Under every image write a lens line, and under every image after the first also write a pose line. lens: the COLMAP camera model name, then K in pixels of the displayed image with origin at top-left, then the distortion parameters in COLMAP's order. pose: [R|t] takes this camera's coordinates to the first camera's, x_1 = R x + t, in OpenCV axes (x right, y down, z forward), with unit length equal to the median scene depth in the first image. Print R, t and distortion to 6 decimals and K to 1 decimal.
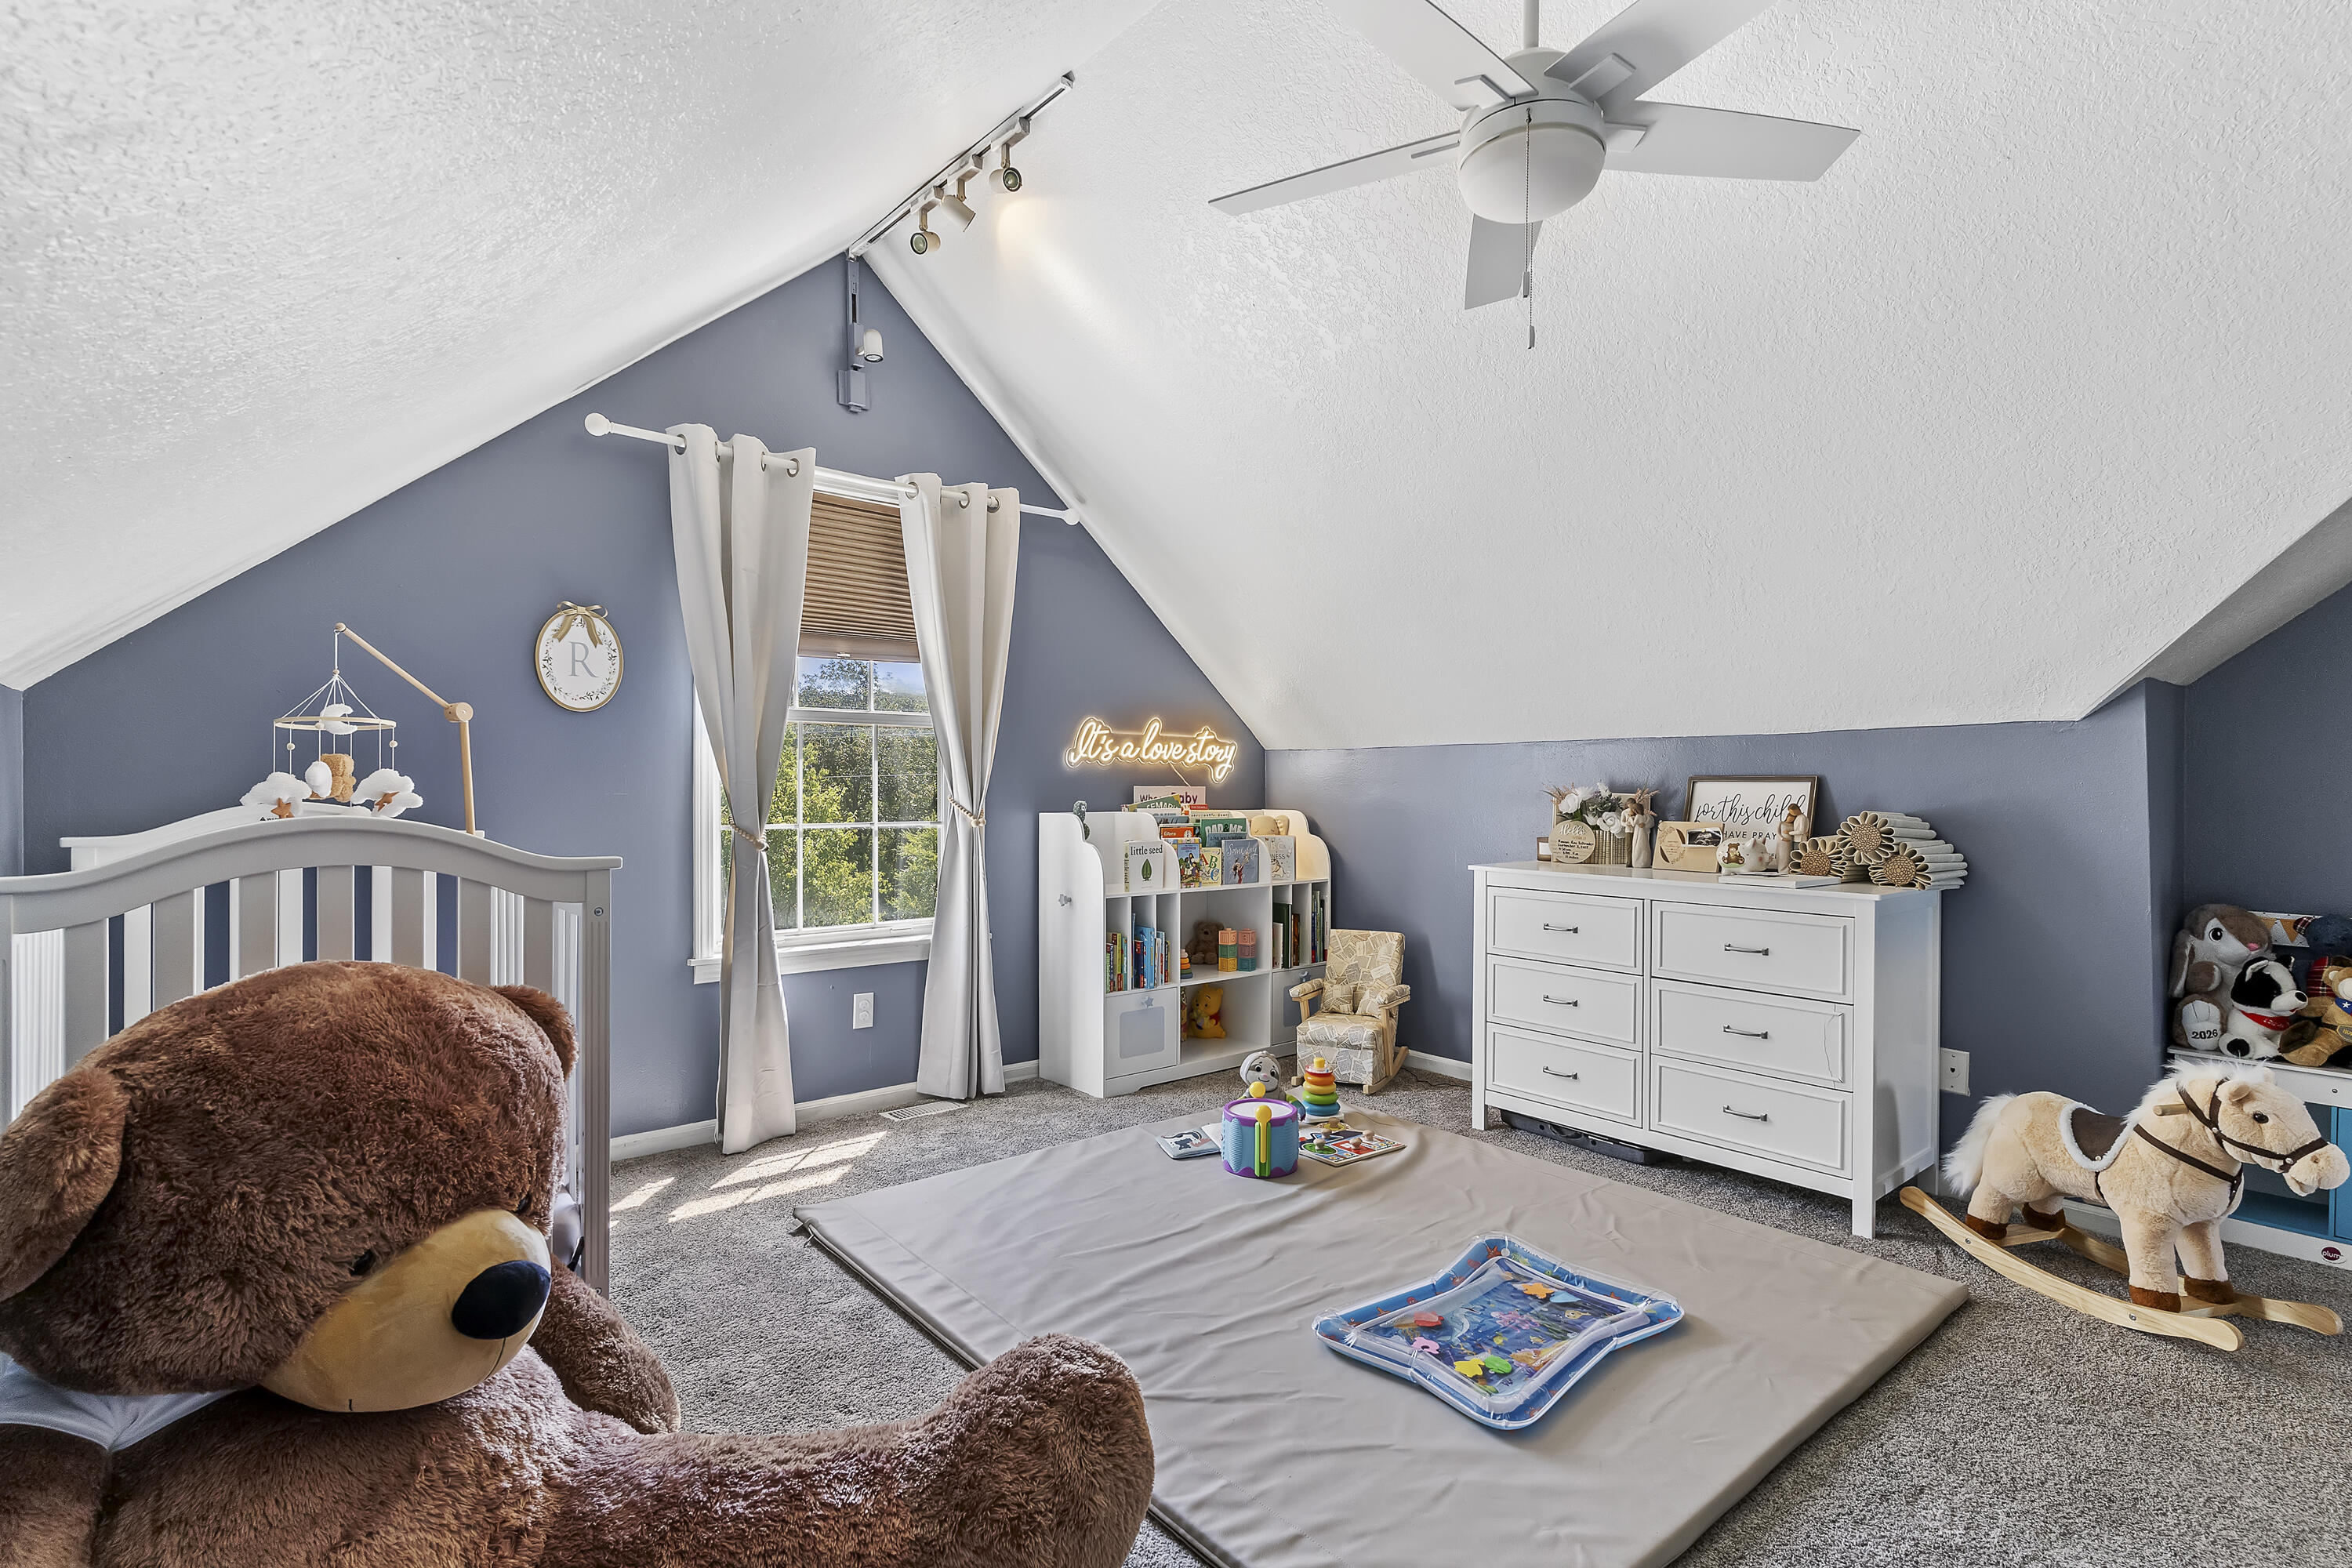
lens RADIAL K [[1141.2, 0, 1173.9], [0, 1141.2, 786.1], [0, 0, 1]] dist [0.000640, 0.000362]
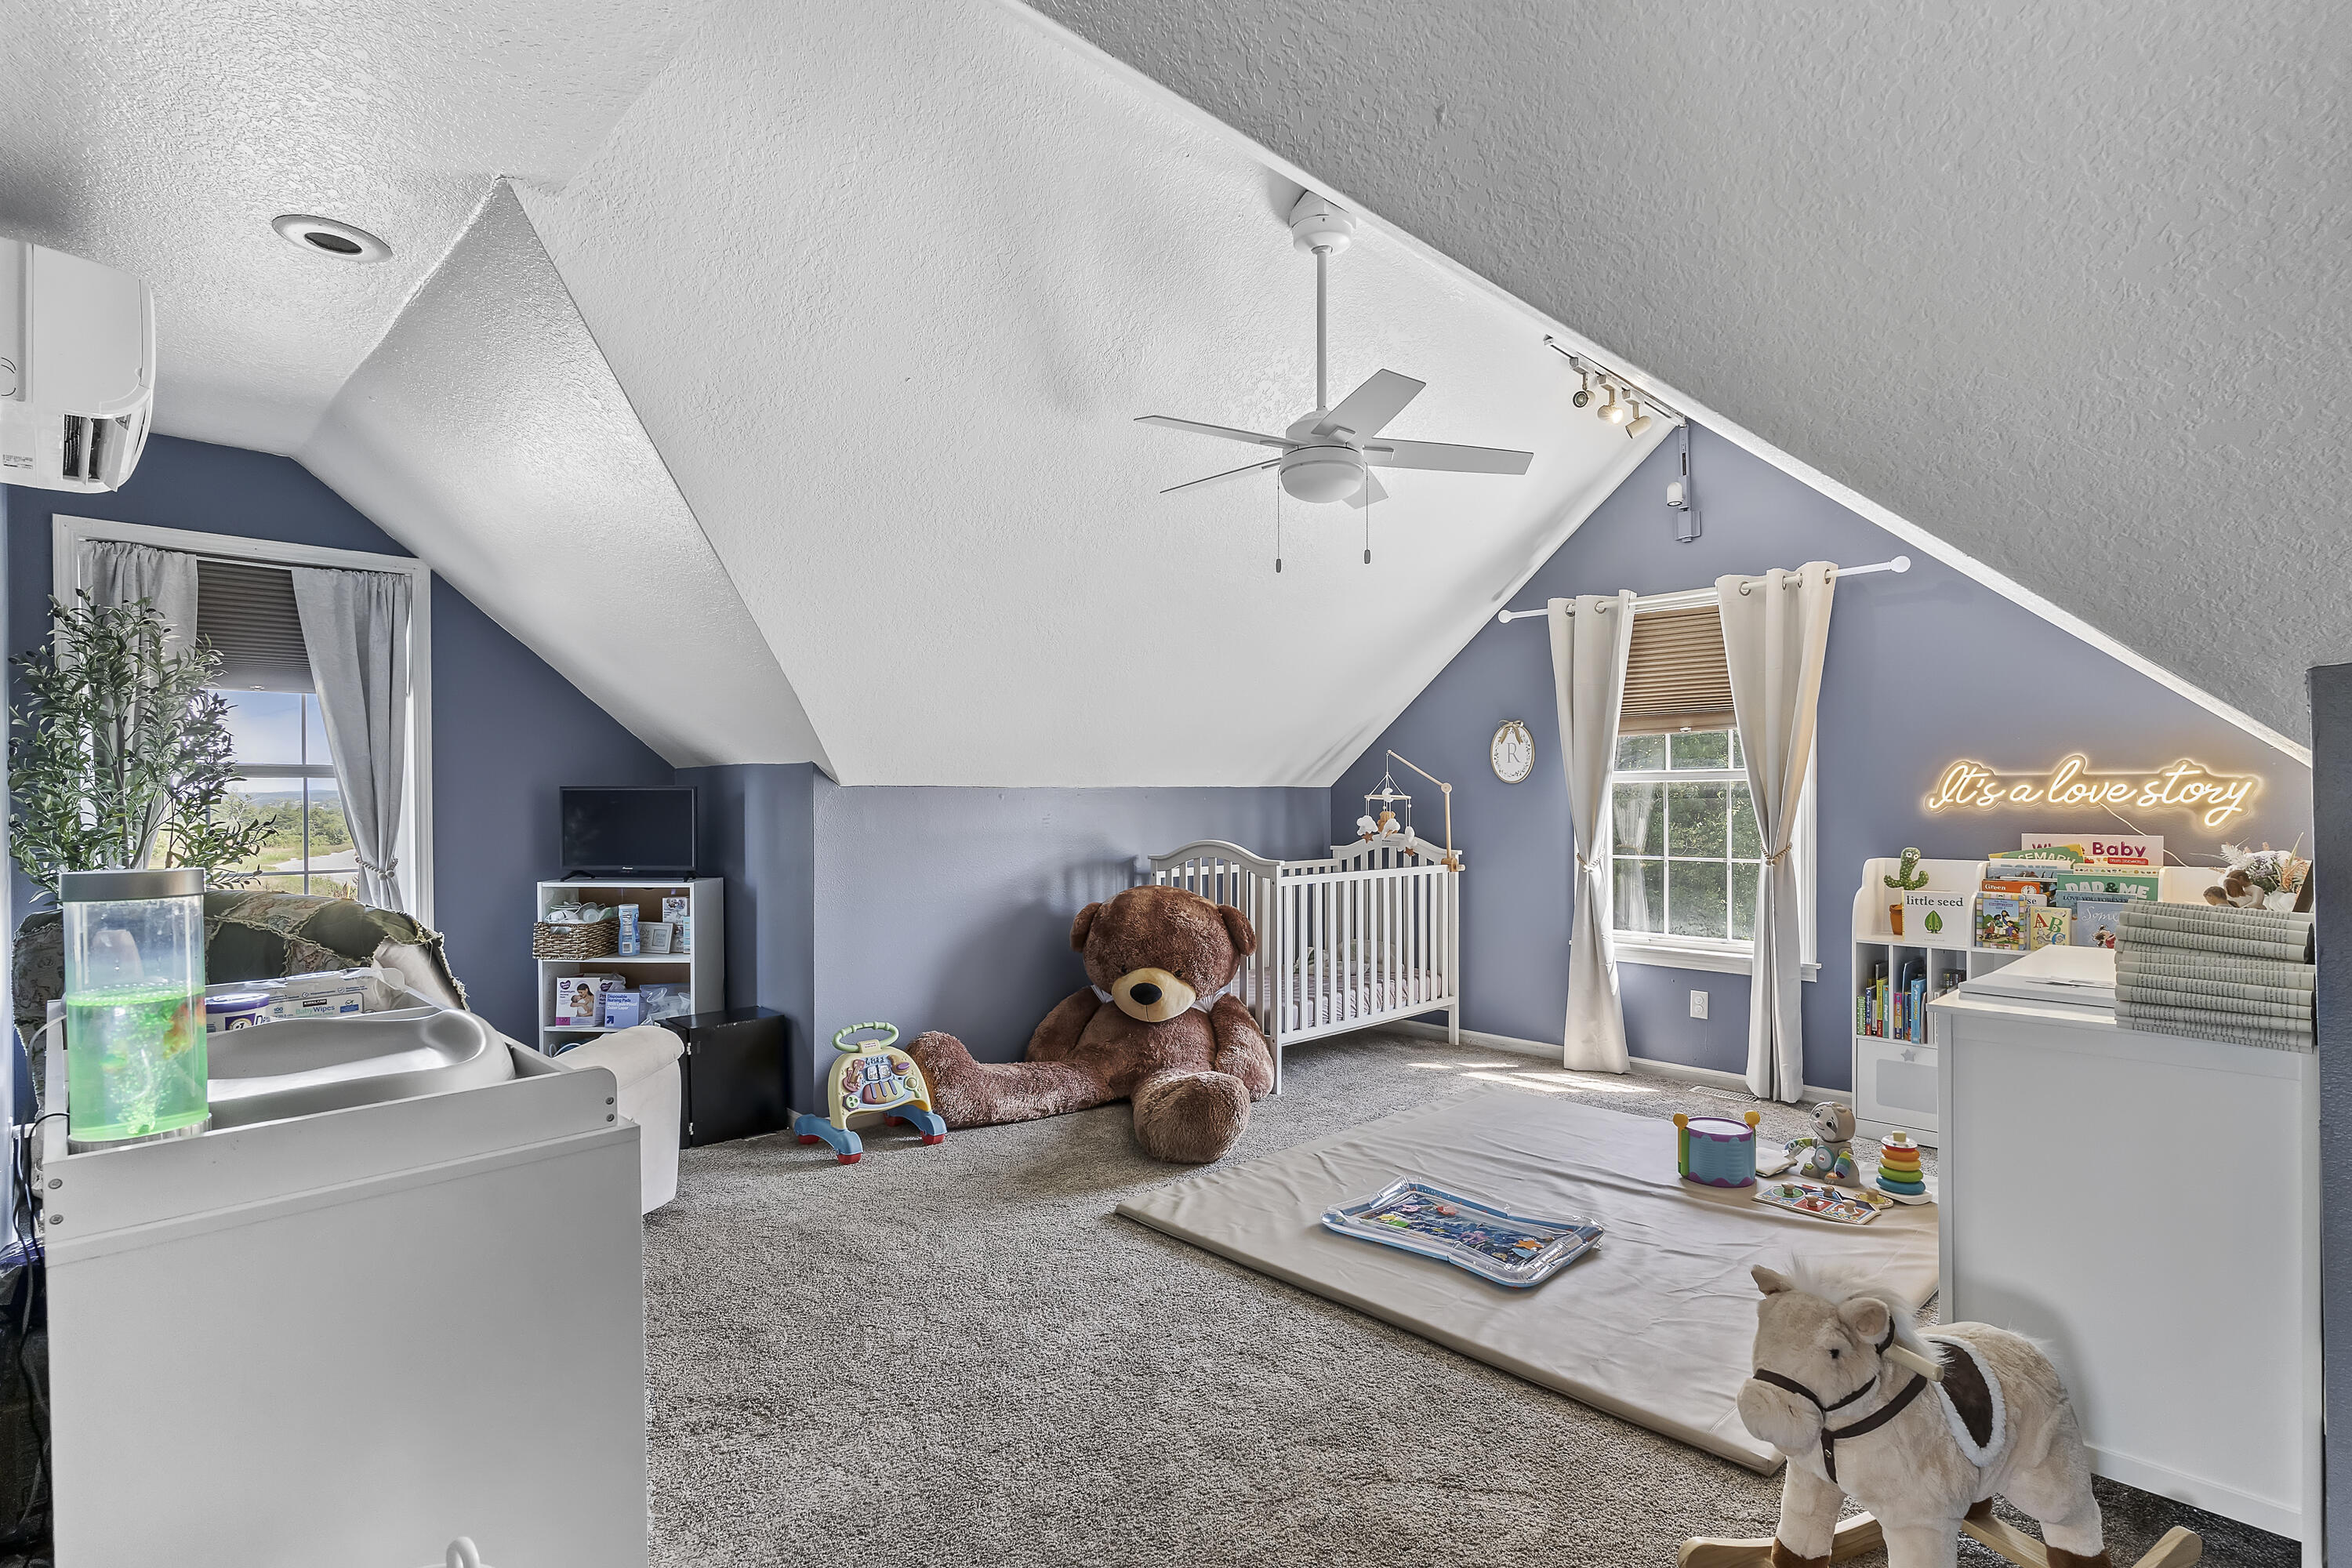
lens RADIAL K [[1141.2, 0, 1173.5], [0, 1141.2, 797.4], [0, 0, 1]] dist [0.000640, 0.000362]
pose [[0.055012, -0.010941, -0.998426, 0.953833], [-0.000737, 0.999939, -0.010998, -0.020835], [0.998485, 0.001340, 0.055000, 0.334234]]
